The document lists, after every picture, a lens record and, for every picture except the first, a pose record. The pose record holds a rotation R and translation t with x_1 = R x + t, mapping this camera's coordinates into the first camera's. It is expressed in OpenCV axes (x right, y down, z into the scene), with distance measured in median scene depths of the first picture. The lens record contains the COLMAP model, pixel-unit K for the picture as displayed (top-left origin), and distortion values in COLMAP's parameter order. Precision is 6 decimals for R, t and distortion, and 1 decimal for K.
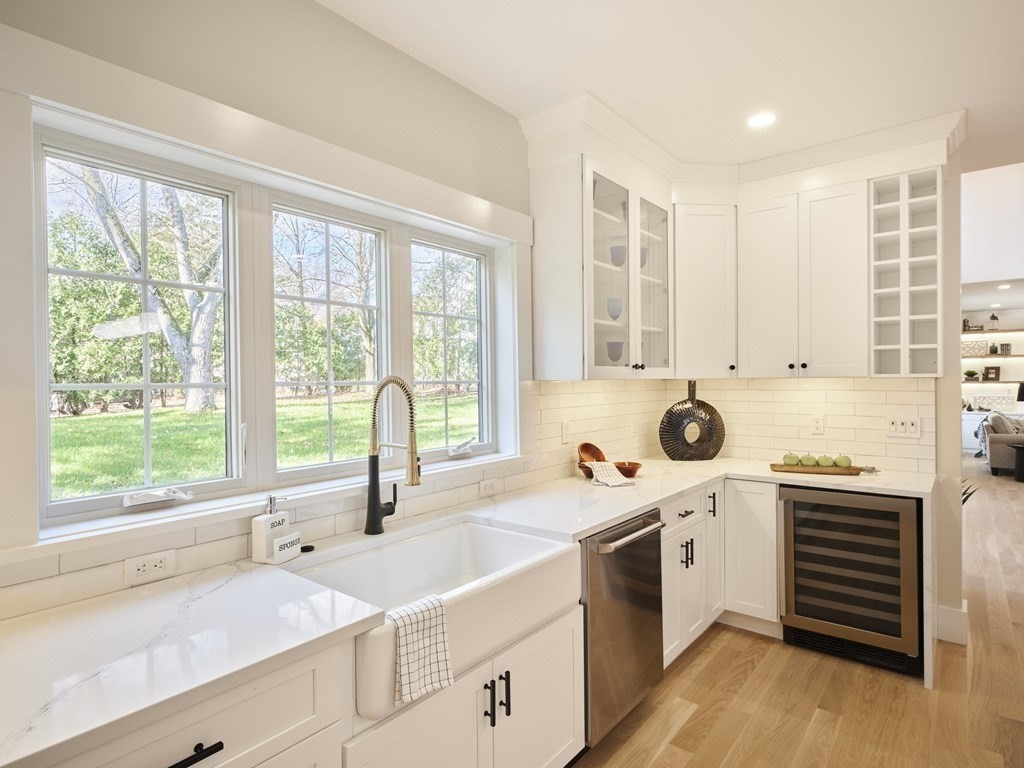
lens RADIAL K [[549.9, 0, 512.0], [0, 549.9, 384.0], [0, 0, 1]] dist [-0.002540, -0.000234]
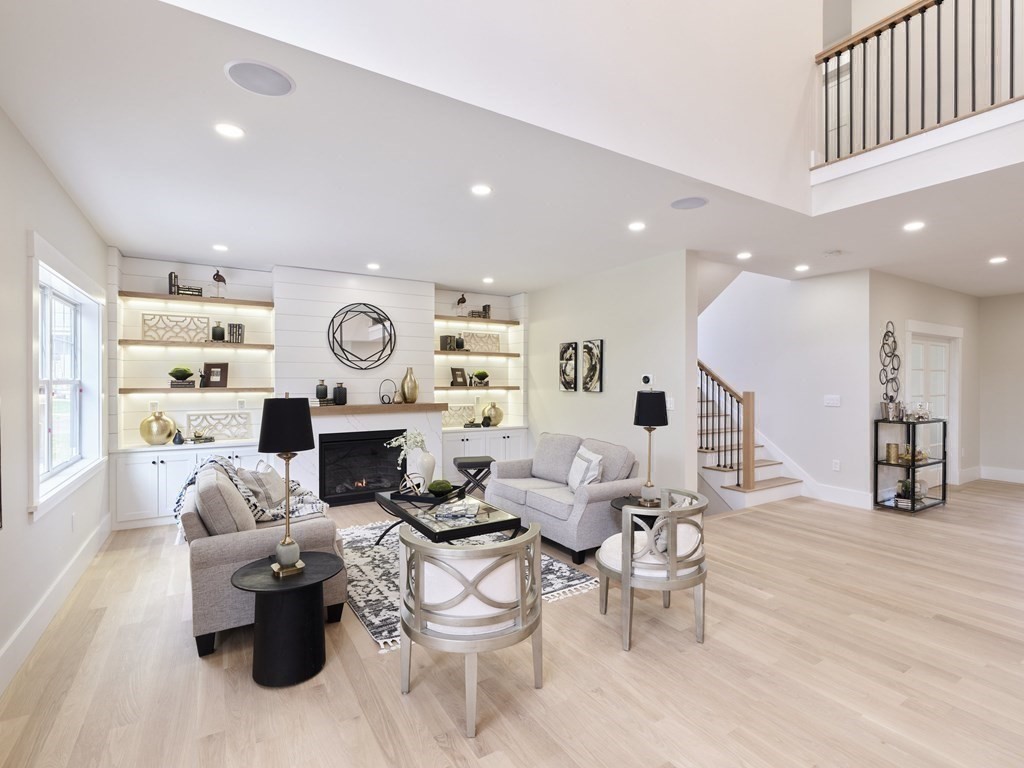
lens RADIAL K [[490.9, 0, 515.0], [0, 490.9, 382.4], [0, 0, 1]] dist [-0.000776, -0.000041]
pose [[0.324201, 0.005705, 0.945971, 0.496405], [0.000906, 0.999979, -0.006342, -0.007601], [-0.945988, 0.002914, 0.324189, 0.543887]]
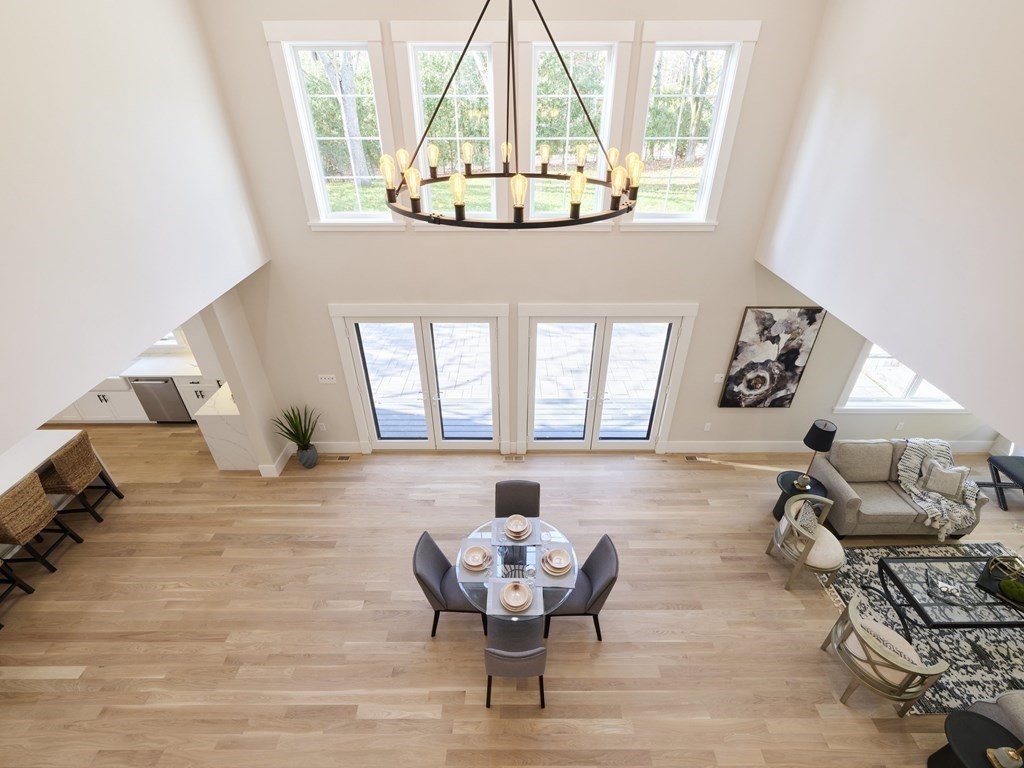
lens RADIAL K [[465.5, 0, 513.6], [0, 465.5, 383.4], [0, 0, 1]] dist [0.000108, 0.000560]
pose [[0.636856, 0.420900, -0.645955, 0.763571], [-0.007467, 0.841161, 0.540733, -0.282360], [0.770947, -0.339546, 0.538841, 0.249870]]
